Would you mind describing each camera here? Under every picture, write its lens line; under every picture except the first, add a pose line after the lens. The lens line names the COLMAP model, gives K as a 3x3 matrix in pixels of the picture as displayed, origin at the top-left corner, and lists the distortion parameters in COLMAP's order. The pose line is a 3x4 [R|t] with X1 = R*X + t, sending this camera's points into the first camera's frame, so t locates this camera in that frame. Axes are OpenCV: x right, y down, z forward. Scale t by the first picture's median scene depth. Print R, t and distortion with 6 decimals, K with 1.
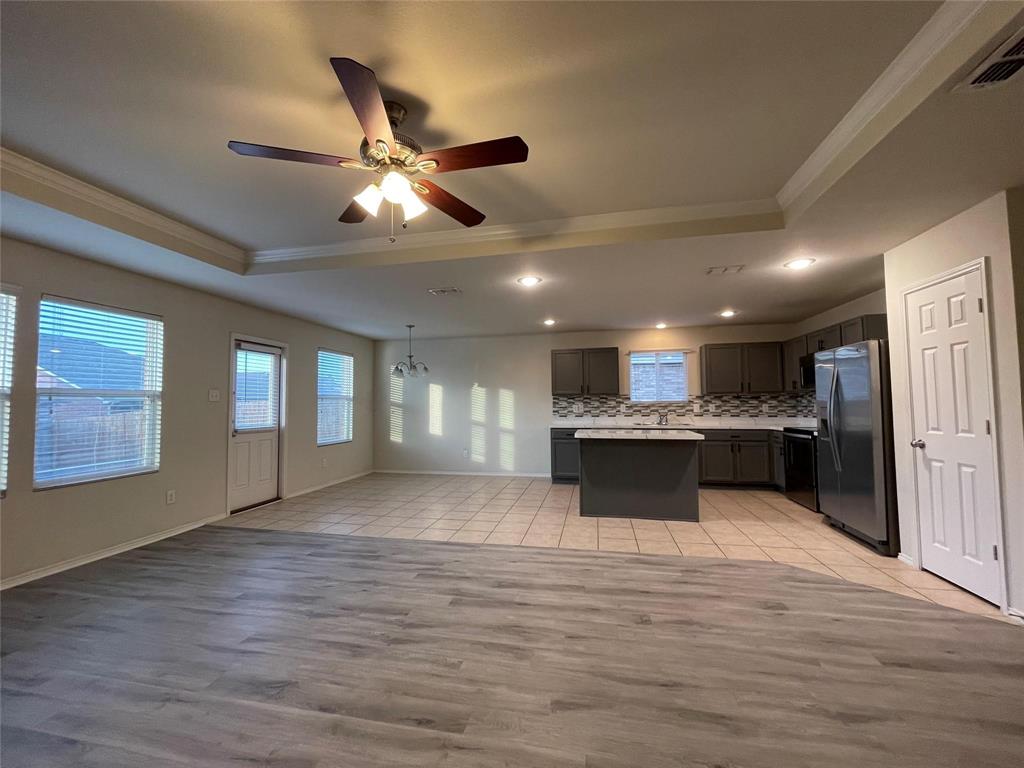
lens RADIAL K [[411.0, 0, 511.0], [0, 411.0, 384.4], [0, 0, 1]] dist [-0.001334, -0.000210]
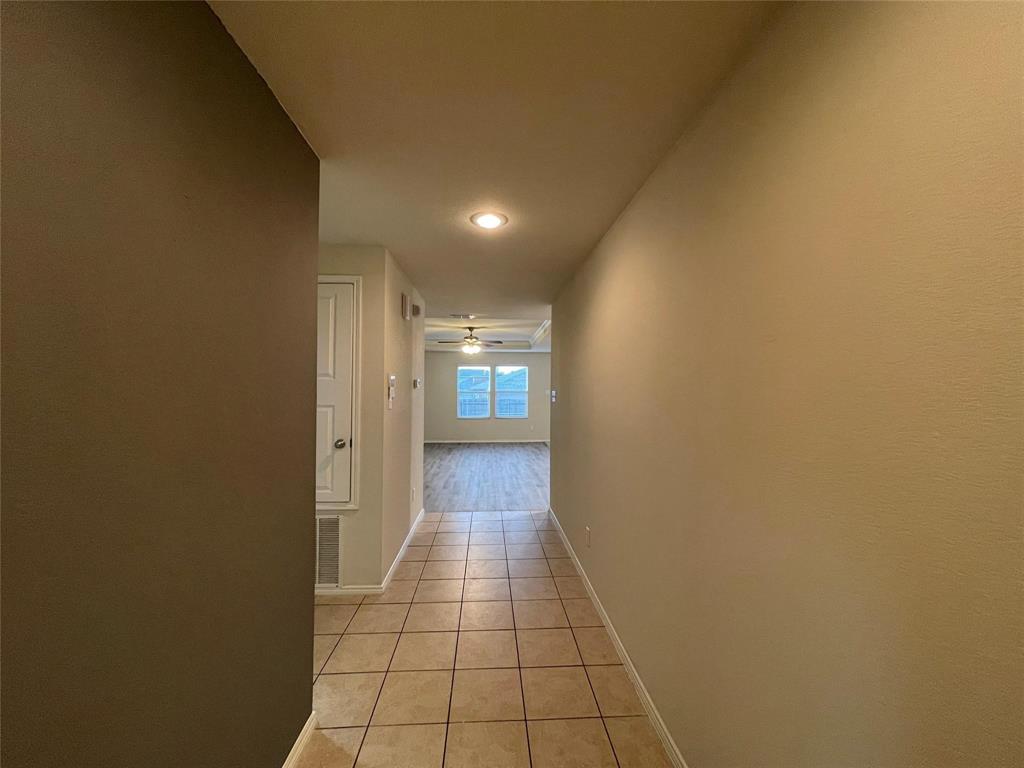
lens RADIAL K [[411.0, 0, 511.0], [0, 411.0, 384.4], [0, 0, 1]] dist [-0.001334, -0.000210]
pose [[0.259277, -0.000516, -0.965803, 2.072400], [0.037221, 0.999262, 0.009458, -0.066390], [0.965085, -0.038401, 0.259105, 0.155777]]
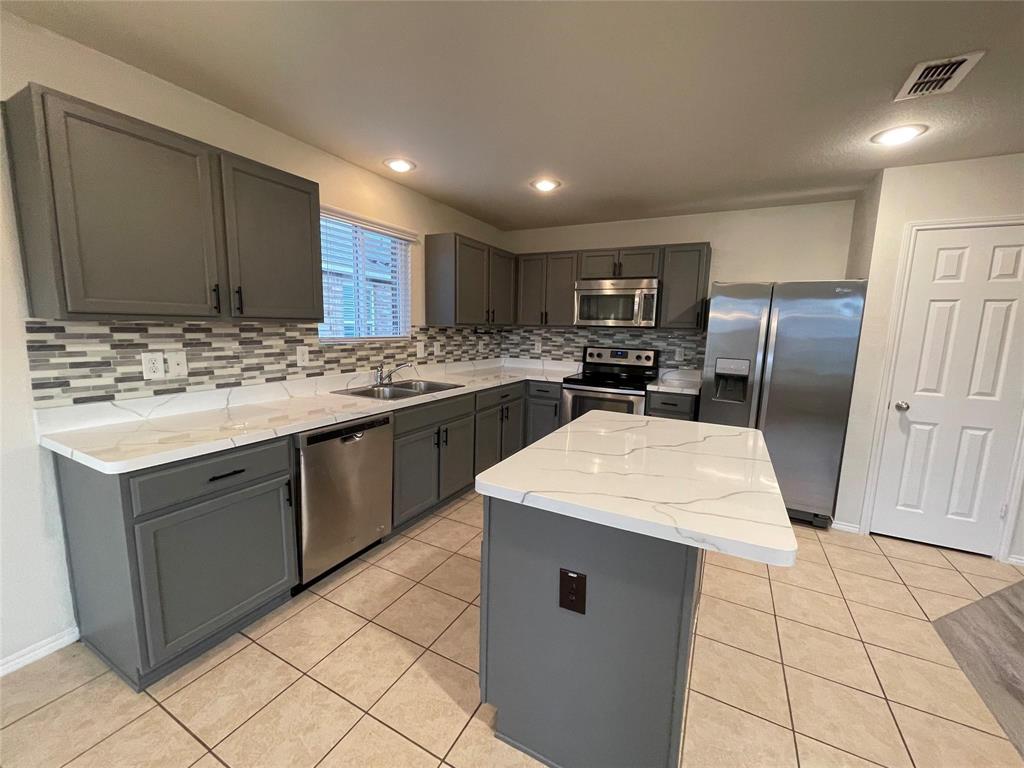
lens RADIAL K [[411.0, 0, 511.0], [0, 411.0, 384.4], [0, 0, 1]] dist [-0.001334, -0.000210]
pose [[0.276204, -0.121352, 0.953407, -0.081445], [-0.074545, 0.986303, 0.147134, 0.024192], [-0.958204, -0.111711, 0.263374, 1.329666]]
